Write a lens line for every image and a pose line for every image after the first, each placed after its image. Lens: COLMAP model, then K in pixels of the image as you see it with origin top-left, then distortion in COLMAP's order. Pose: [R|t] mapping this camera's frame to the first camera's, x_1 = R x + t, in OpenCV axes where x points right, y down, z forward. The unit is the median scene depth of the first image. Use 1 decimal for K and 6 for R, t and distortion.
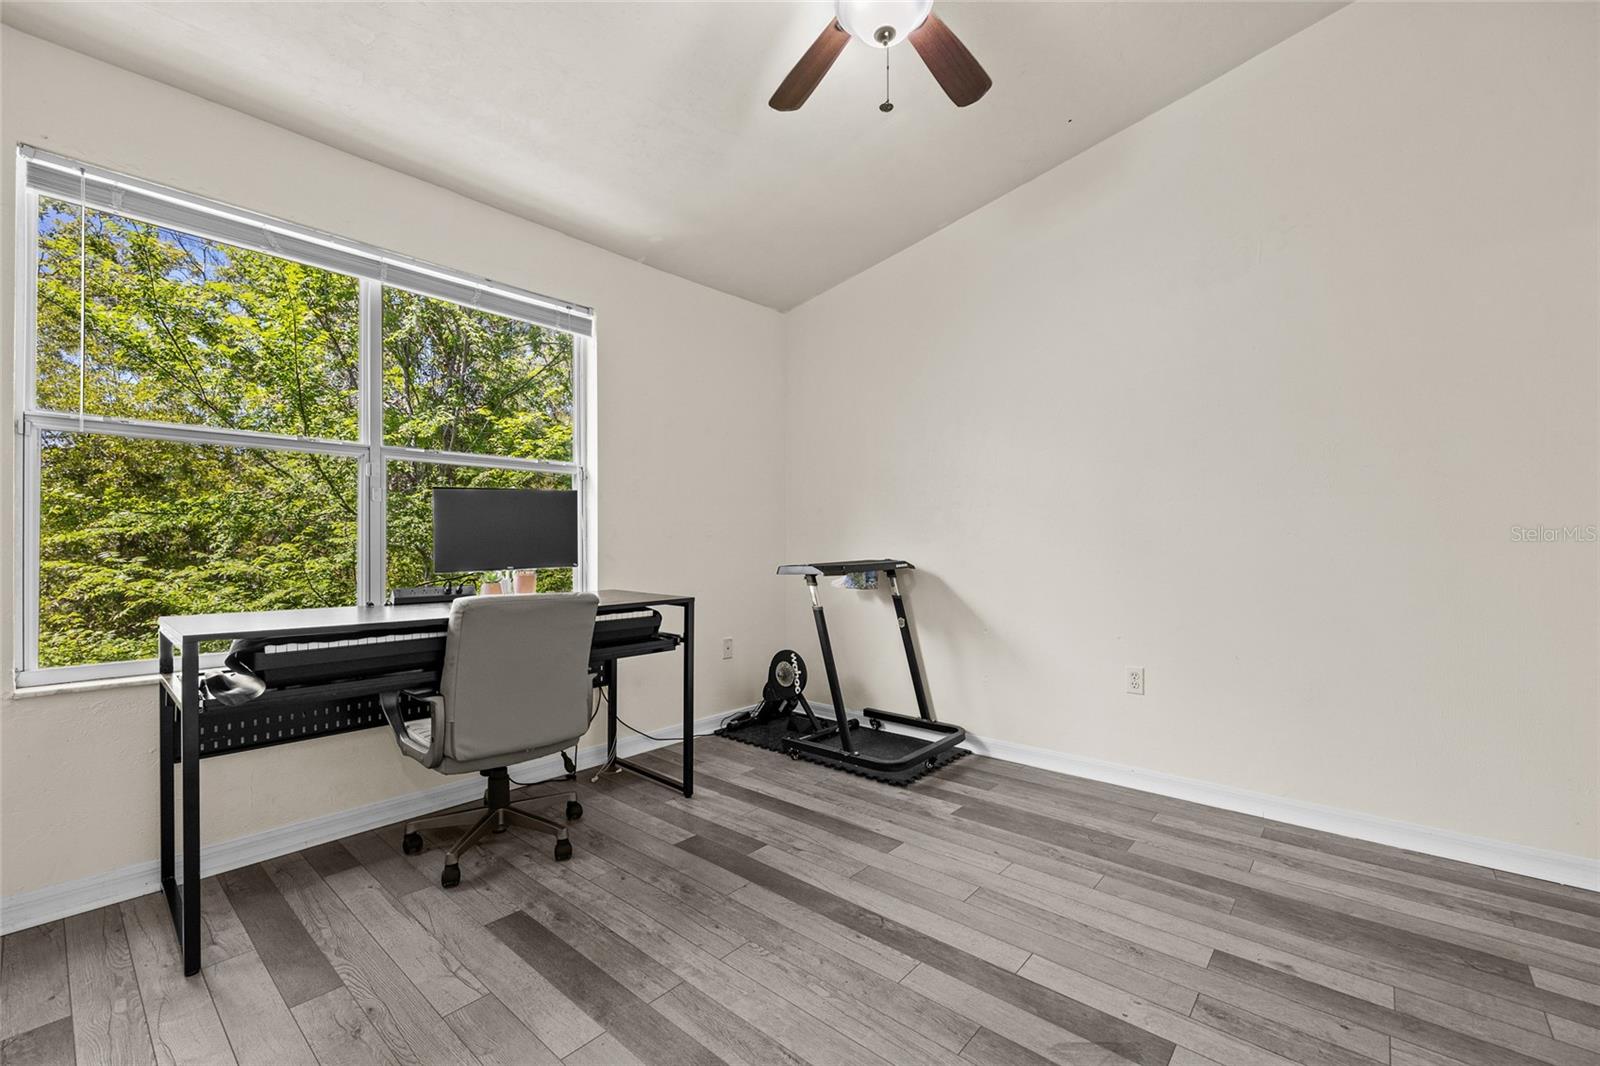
lens RADIAL K [[668.5, 0, 802.1], [0, 668.5, 536.6], [0, 0, 1]] dist [-0.001188, -0.000055]
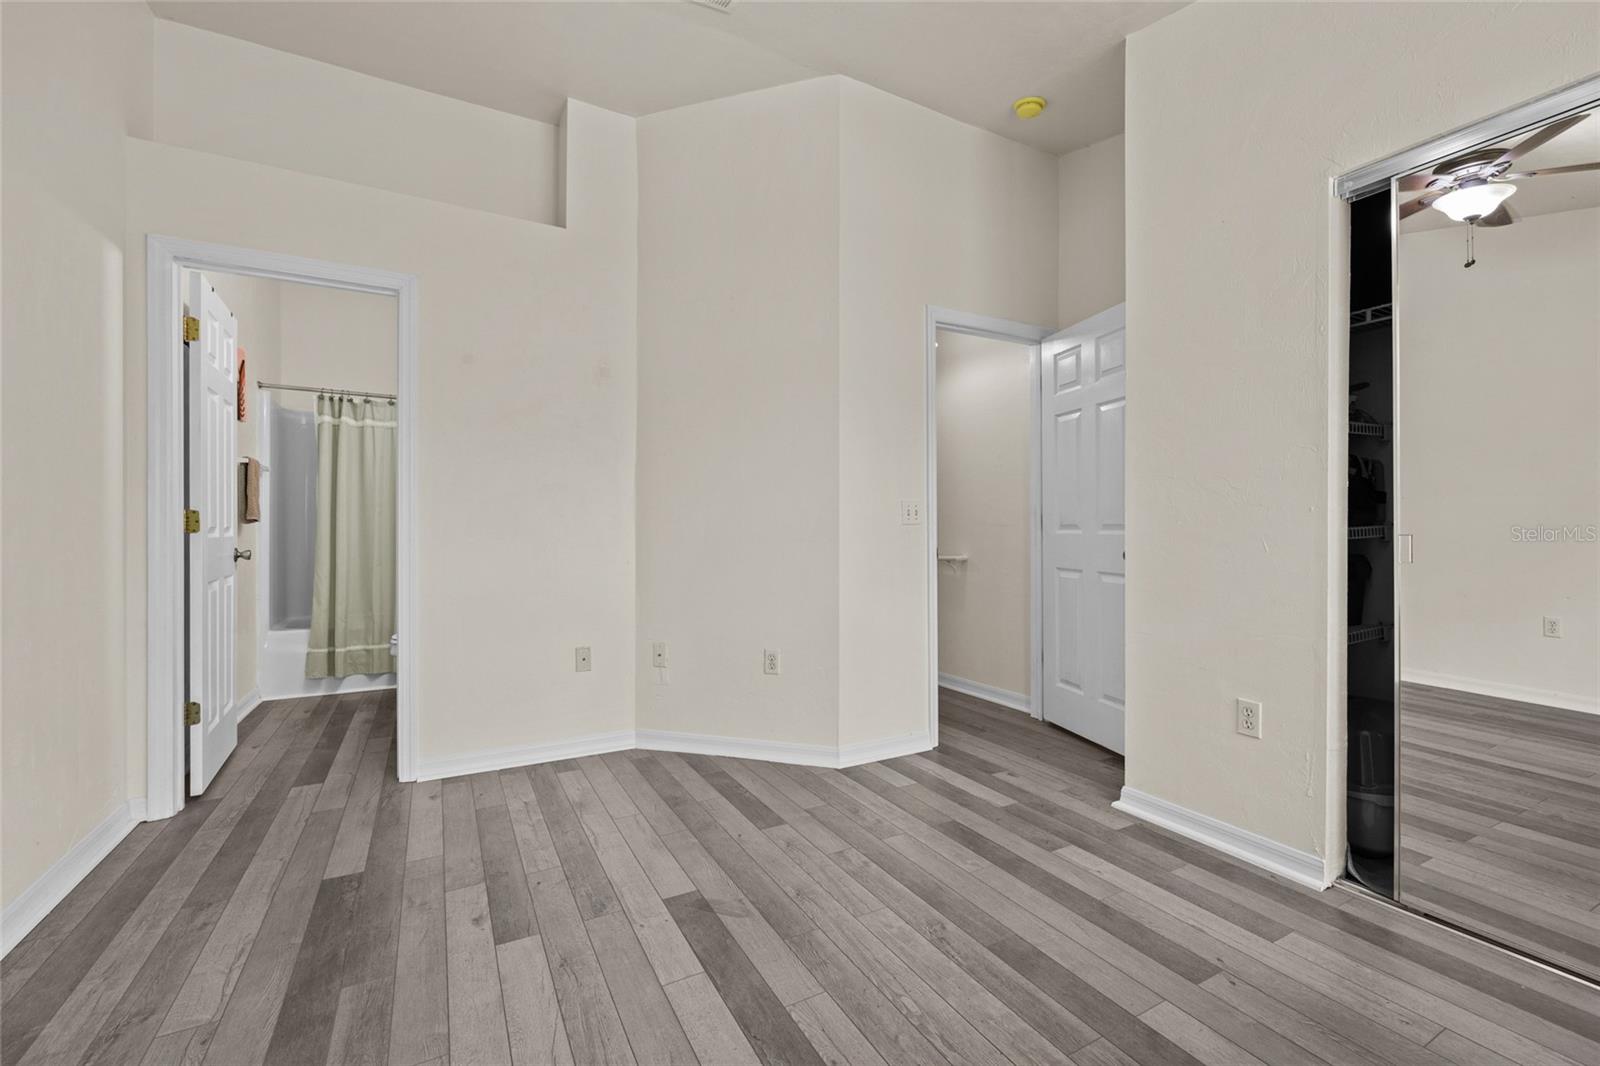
lens RADIAL K [[668.5, 0, 802.1], [0, 668.5, 536.6], [0, 0, 1]] dist [-0.001188, -0.000055]
pose [[-0.938658, 0.001275, 0.344848, -0.142779], [0.002554, 0.999991, 0.003254, 0.017159], [-0.344841, 0.003935, -0.938653, 1.770914]]
